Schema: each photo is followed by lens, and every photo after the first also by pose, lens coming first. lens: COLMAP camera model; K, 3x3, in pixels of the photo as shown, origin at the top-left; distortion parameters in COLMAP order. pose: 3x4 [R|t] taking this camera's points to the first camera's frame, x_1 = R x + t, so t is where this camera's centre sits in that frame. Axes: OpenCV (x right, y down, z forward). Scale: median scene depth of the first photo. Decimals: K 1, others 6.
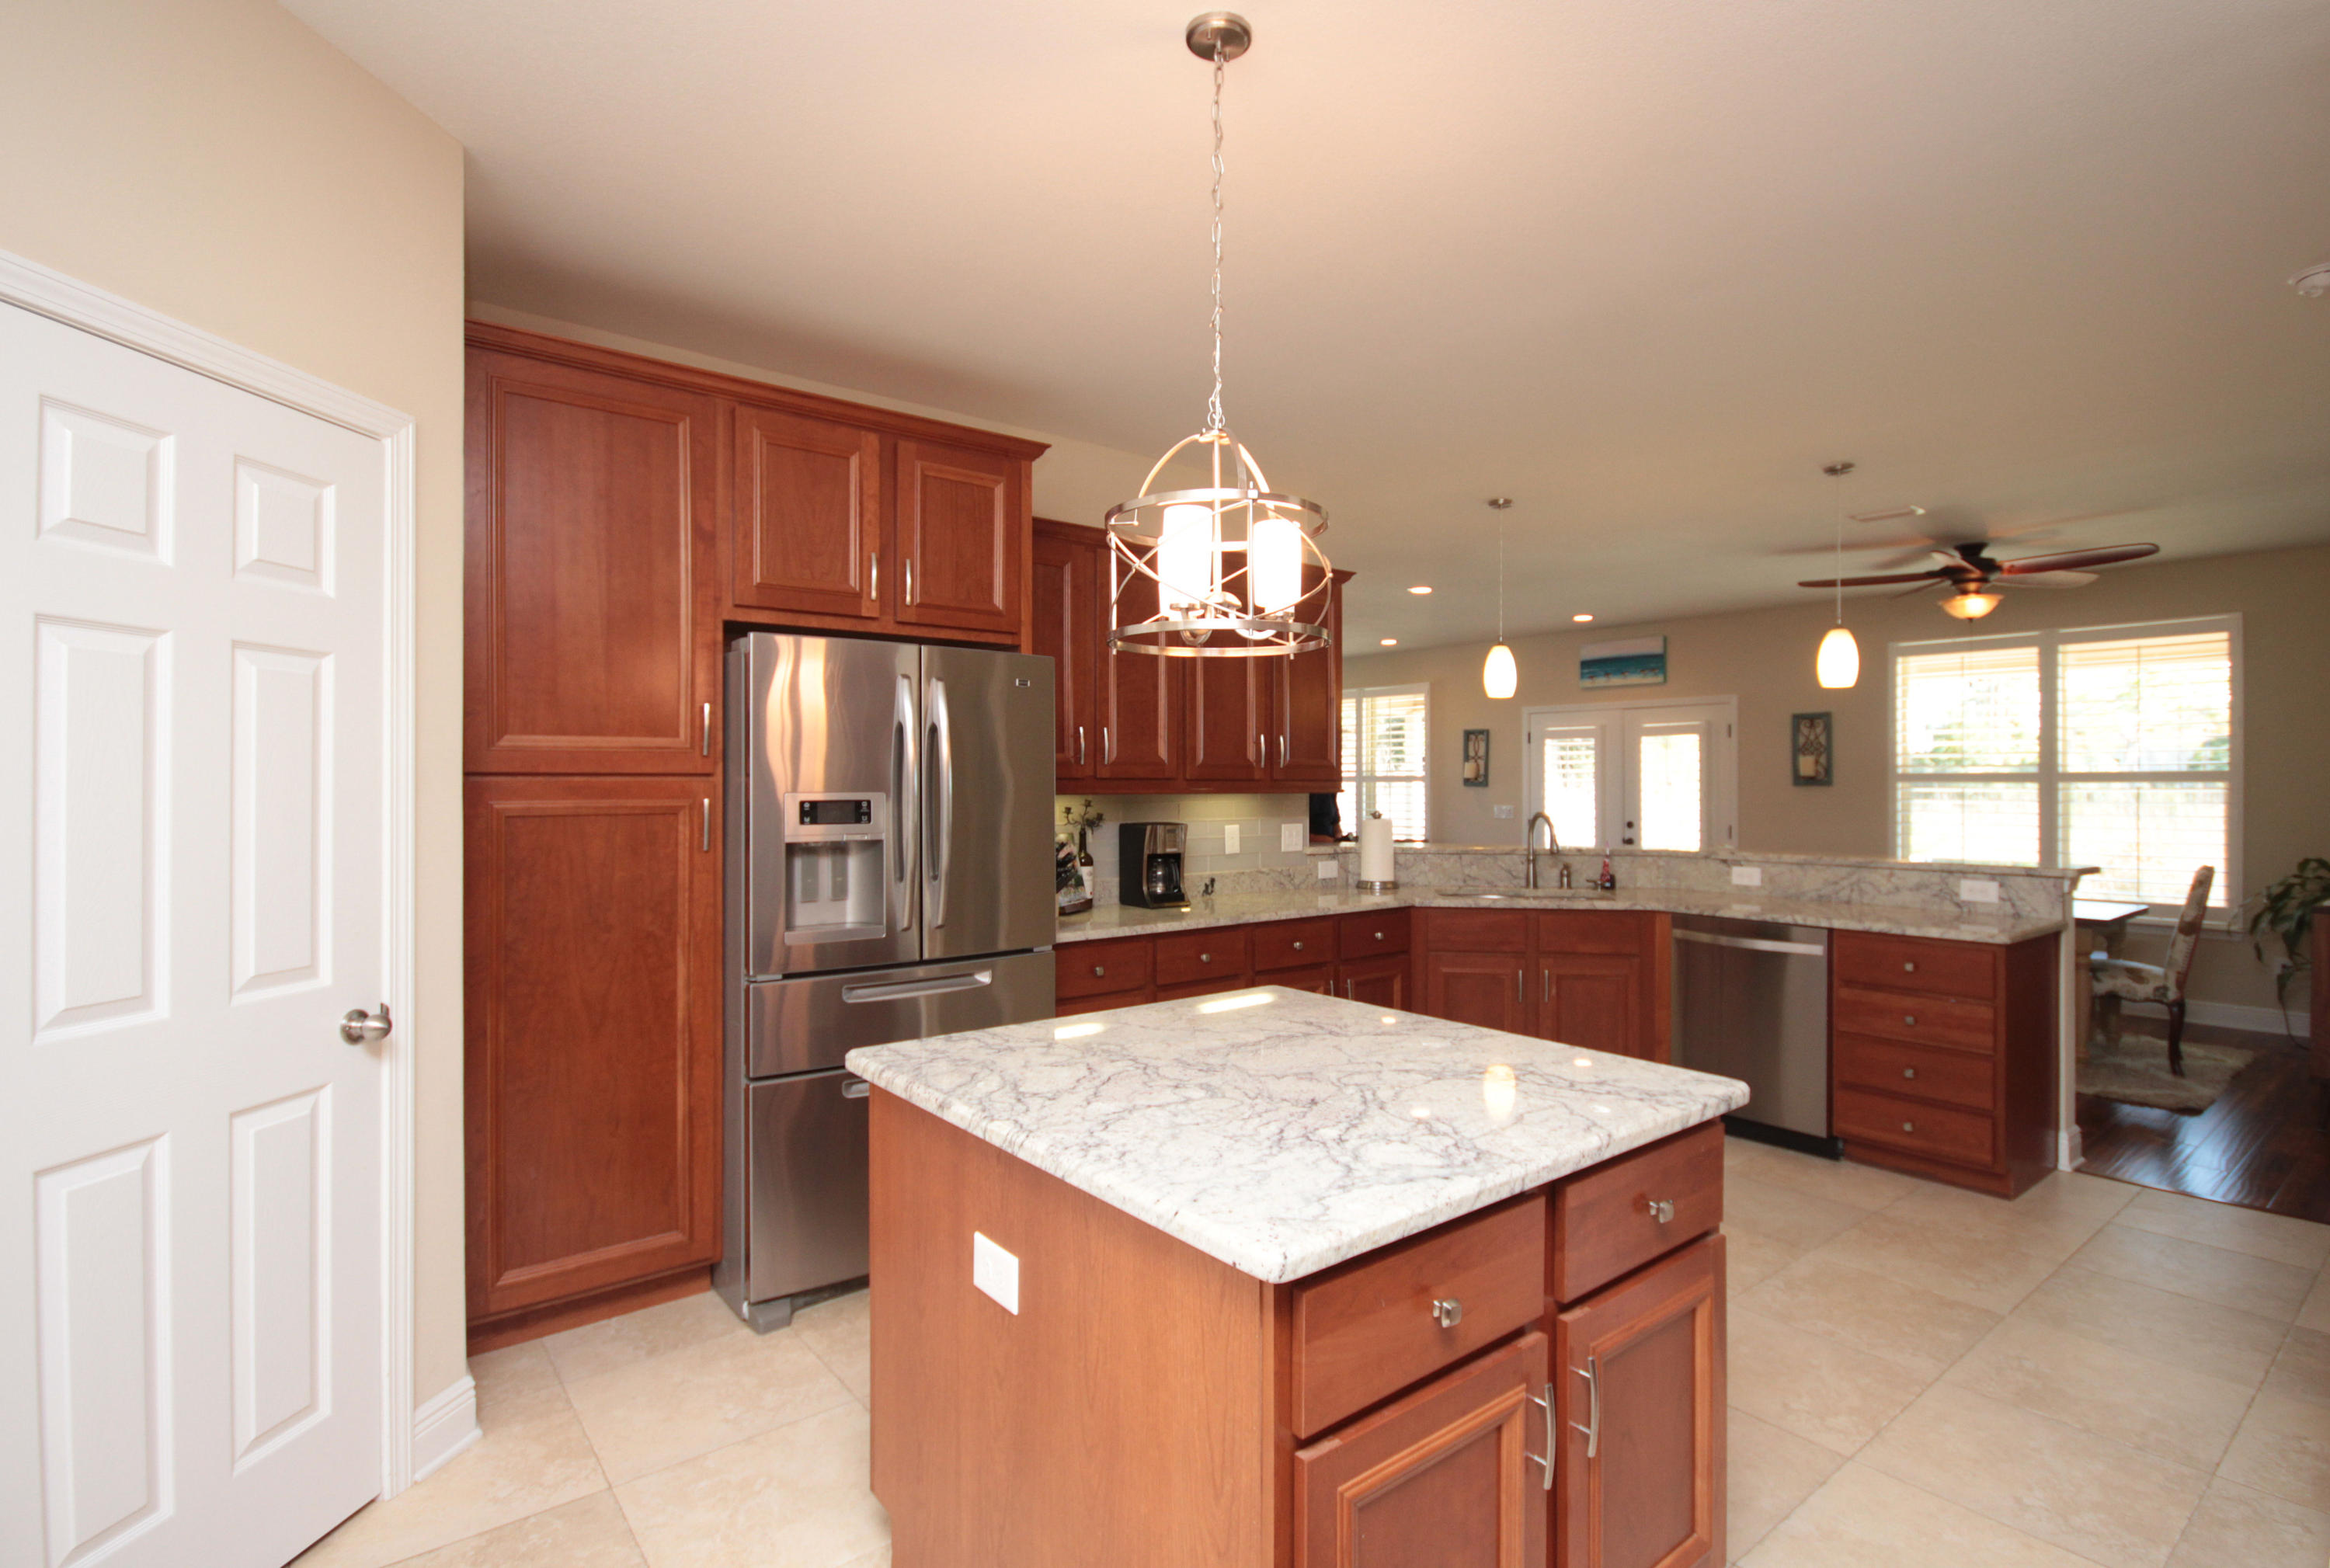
lens RADIAL K [[1146.1, 0, 1181.2], [0, 1146.1, 783.9], [0, 0, 1]] dist [-0.005452, 0.001509]
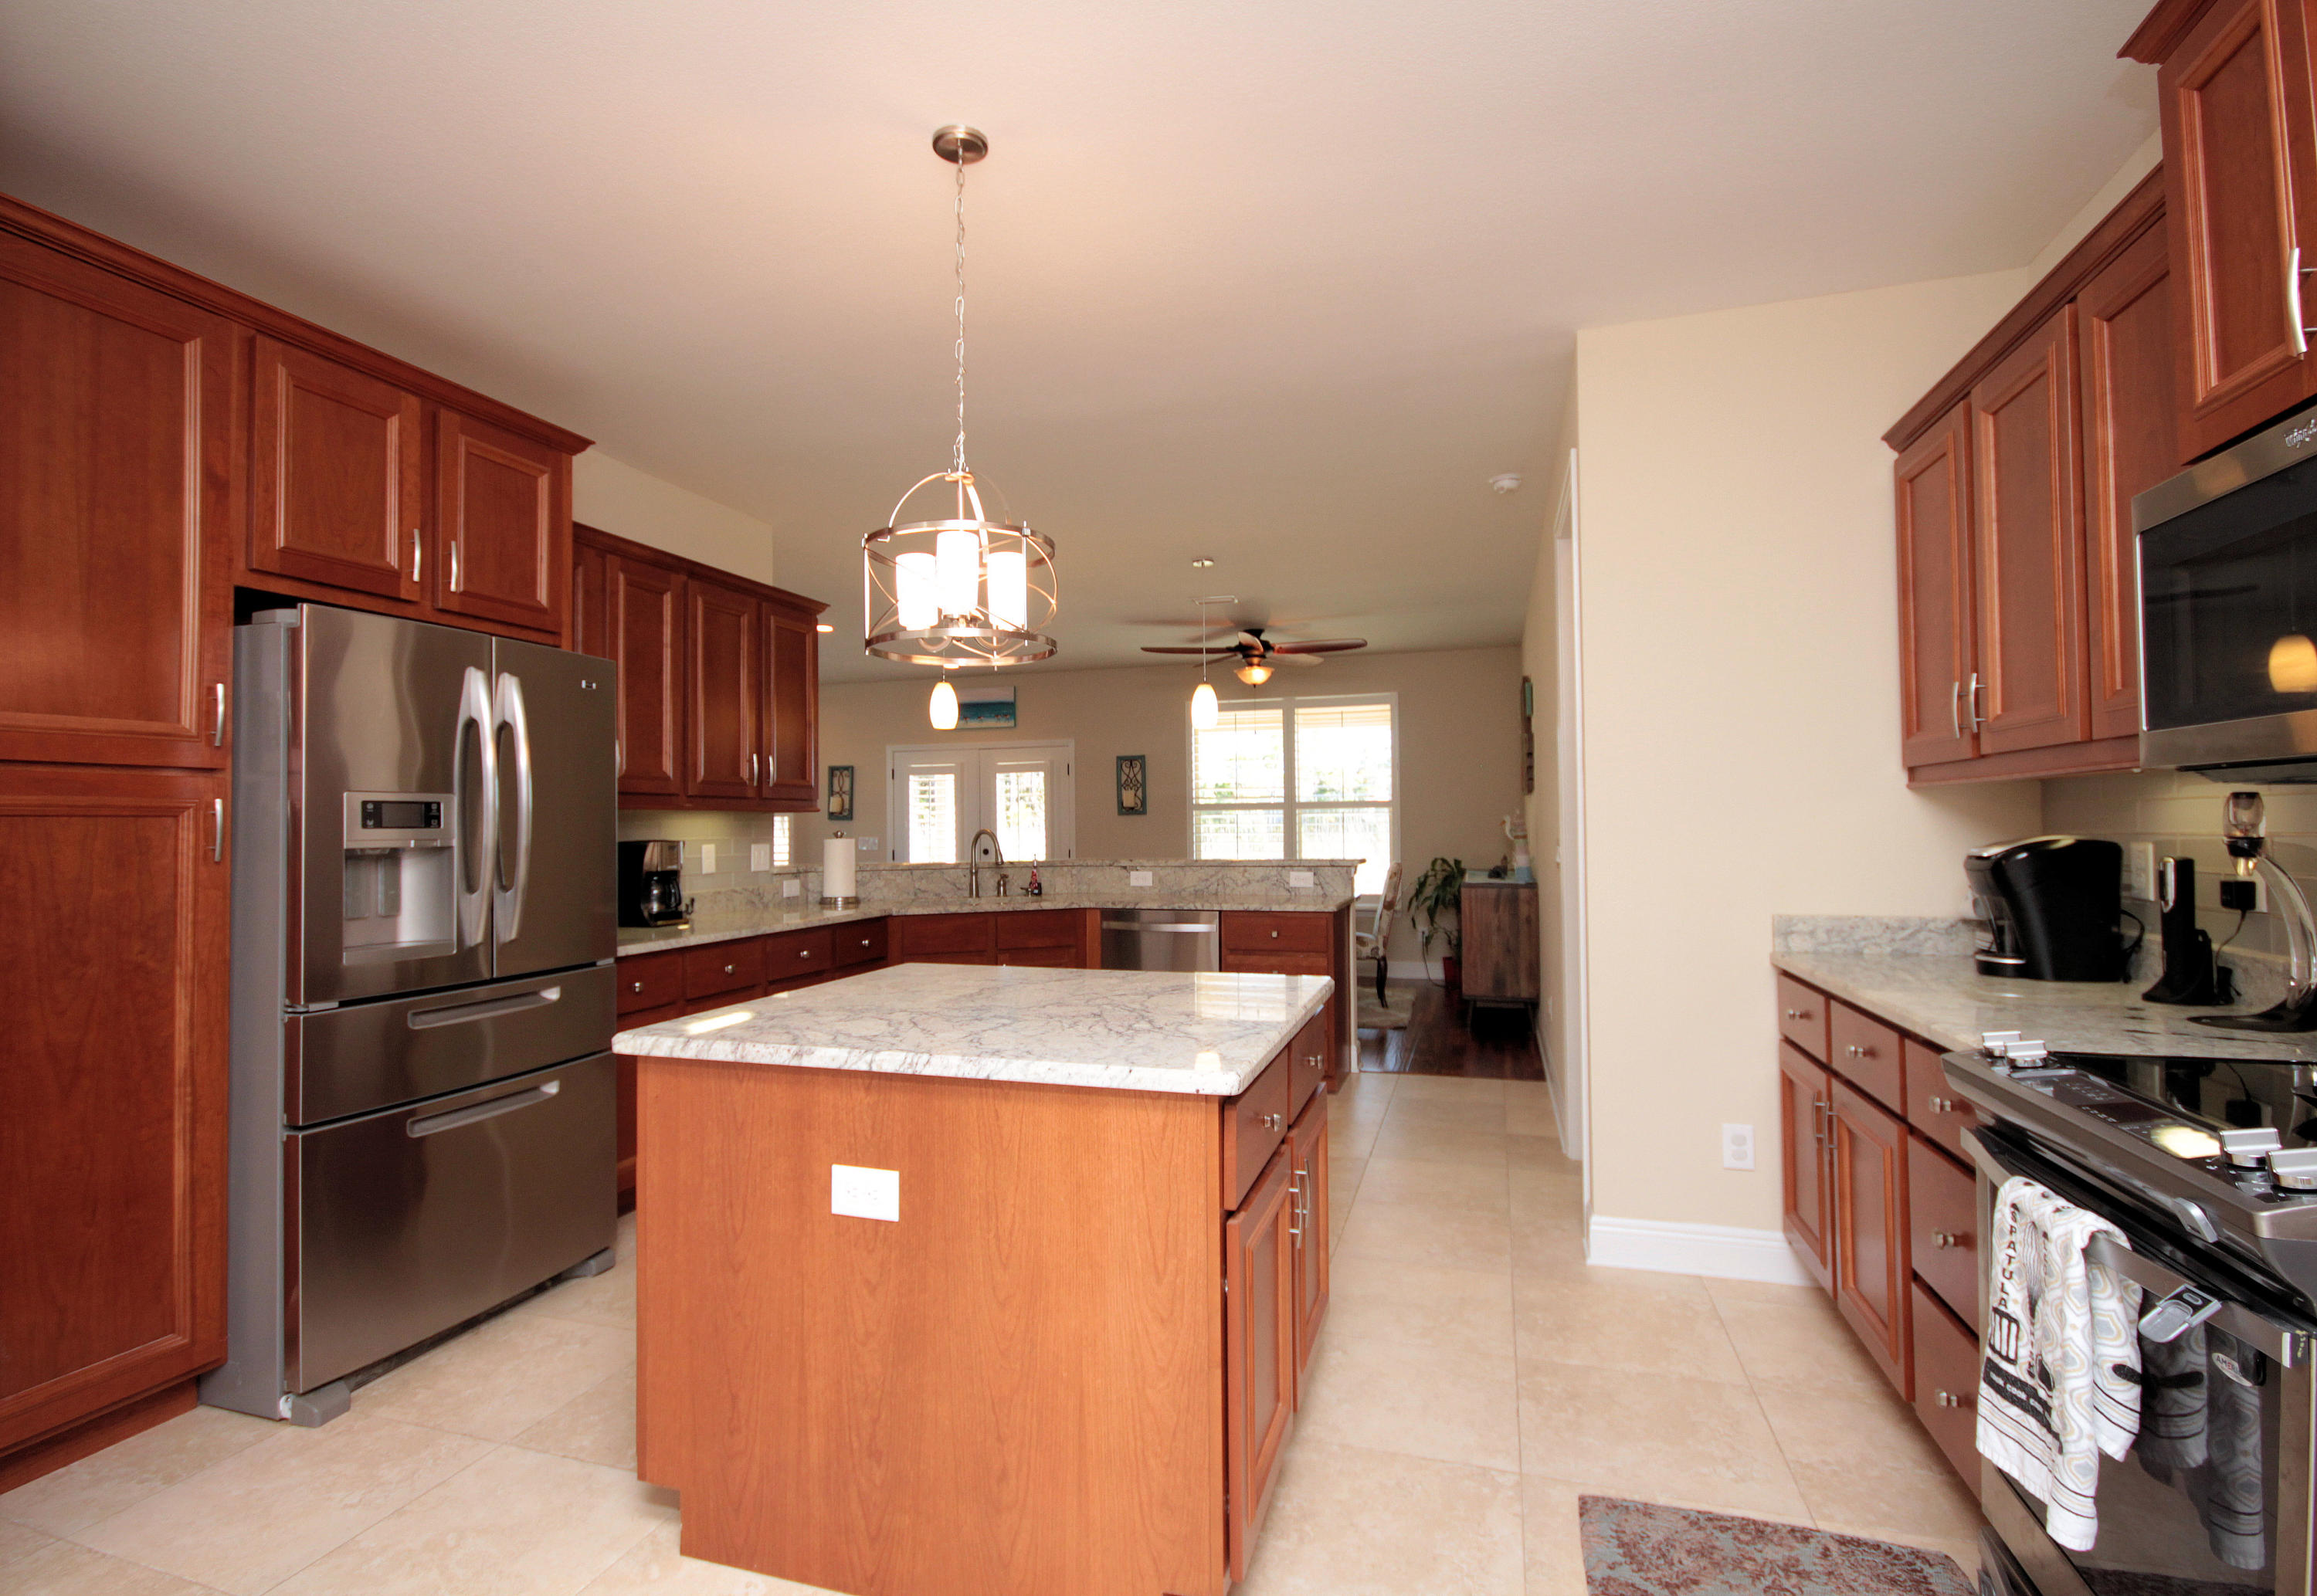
lens RADIAL K [[1127.9, 0, 1139.3], [0, 1127.9, 800.8], [0, 0, 1]] dist [-0.003782, -0.001657]
pose [[0.835659, 0.003345, 0.549238, -0.277492], [0.010681, 0.999693, -0.022339, 0.035963], [-0.549145, 0.024534, 0.835367, -0.039895]]
